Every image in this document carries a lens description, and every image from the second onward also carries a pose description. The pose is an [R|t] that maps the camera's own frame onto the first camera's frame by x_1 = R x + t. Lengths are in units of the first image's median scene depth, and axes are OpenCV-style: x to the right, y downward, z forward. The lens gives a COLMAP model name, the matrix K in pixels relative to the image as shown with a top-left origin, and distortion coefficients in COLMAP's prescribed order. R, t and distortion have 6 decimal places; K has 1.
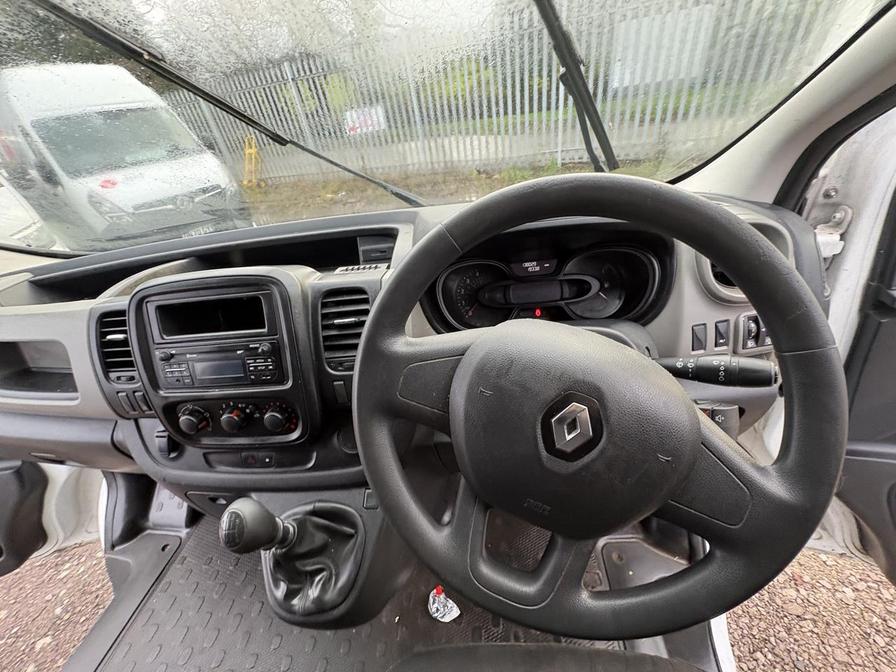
lens RADIAL K [[356.6, 0, 450.9], [0, 356.6, 335.9], [0, 0, 1]] dist [0.002515, -0.000695]
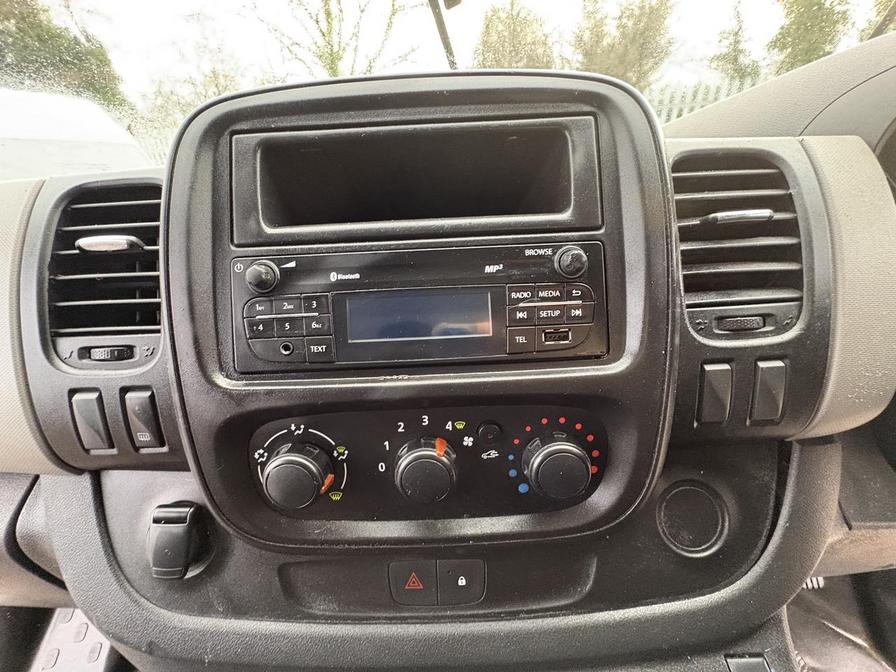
lens RADIAL K [[356.6, 0, 453.1], [0, 356.6, 343.4], [0, 0, 1]] dist [0.002515, -0.000695]
pose [[0.991326, 0.051315, 0.120995, -0.650421], [-0.028773, 0.983031, -0.181167, 0.181863], [-0.128238, 0.176114, 0.975981, 0.639518]]
